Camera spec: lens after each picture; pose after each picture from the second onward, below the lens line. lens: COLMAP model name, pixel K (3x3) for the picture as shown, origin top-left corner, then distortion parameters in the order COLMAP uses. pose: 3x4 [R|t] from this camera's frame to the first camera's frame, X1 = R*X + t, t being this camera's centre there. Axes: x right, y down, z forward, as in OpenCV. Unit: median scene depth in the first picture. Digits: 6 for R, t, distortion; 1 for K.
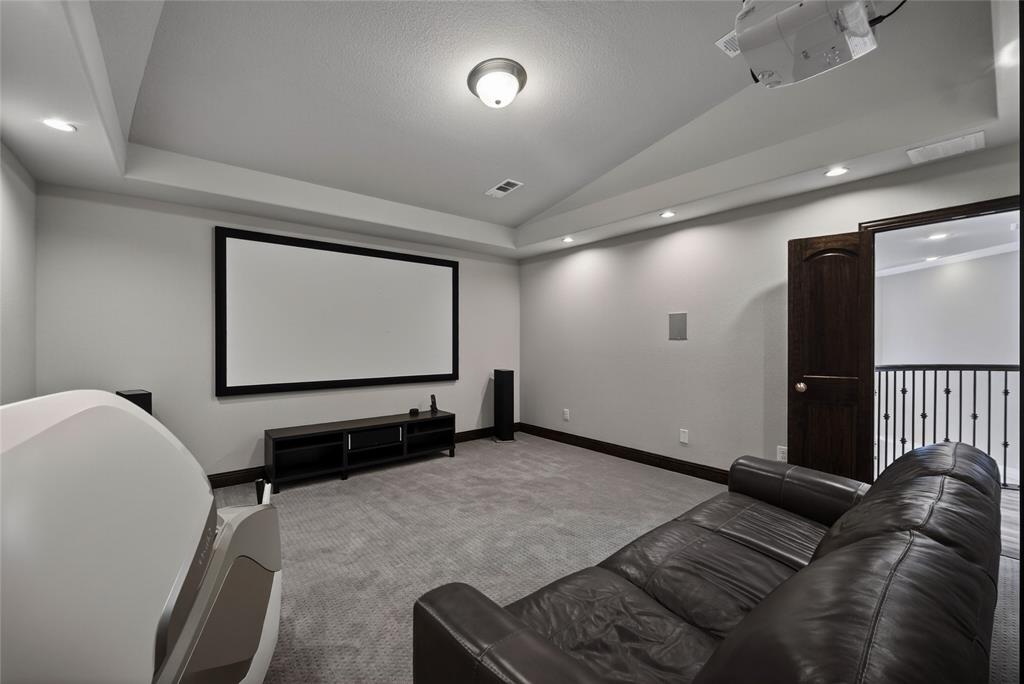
lens RADIAL K [[404.5, 0, 499.4], [0, 404.5, 345.5], [0, 0, 1]] dist [-0.003191, 0.000243]
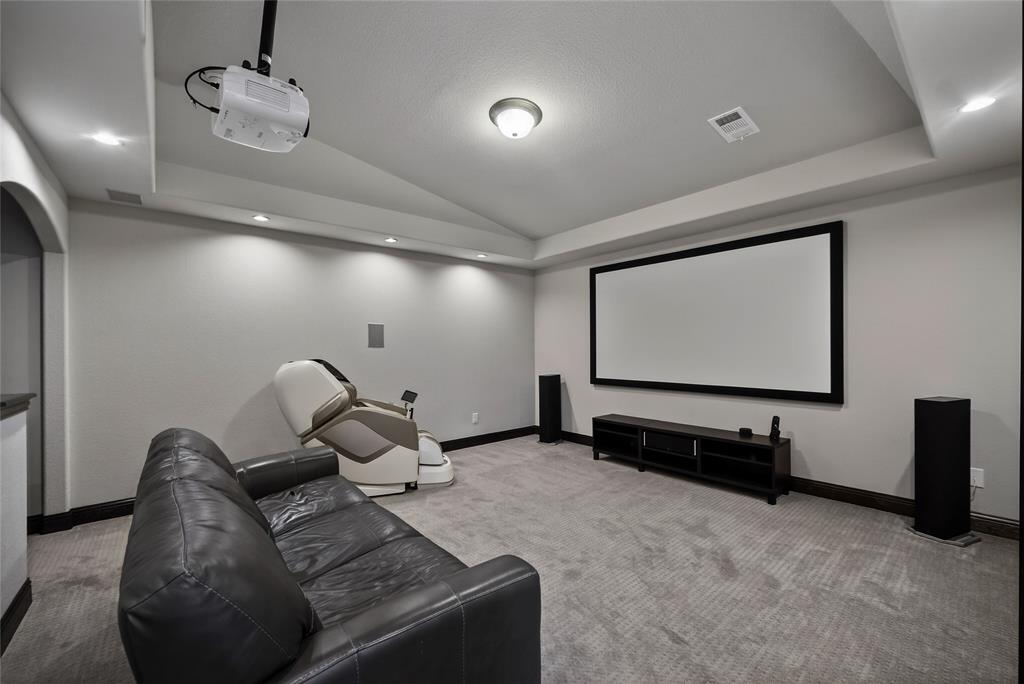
lens RADIAL K [[404.5, 0, 500.4], [0, 404.5, 346.1], [0, 0, 1]] dist [-0.003191, 0.000243]
pose [[0.020417, -0.001955, -0.999790, 0.692633], [-0.001511, 0.999997, -0.001986, -0.006662], [0.999790, 0.001552, 0.020414, 0.578811]]
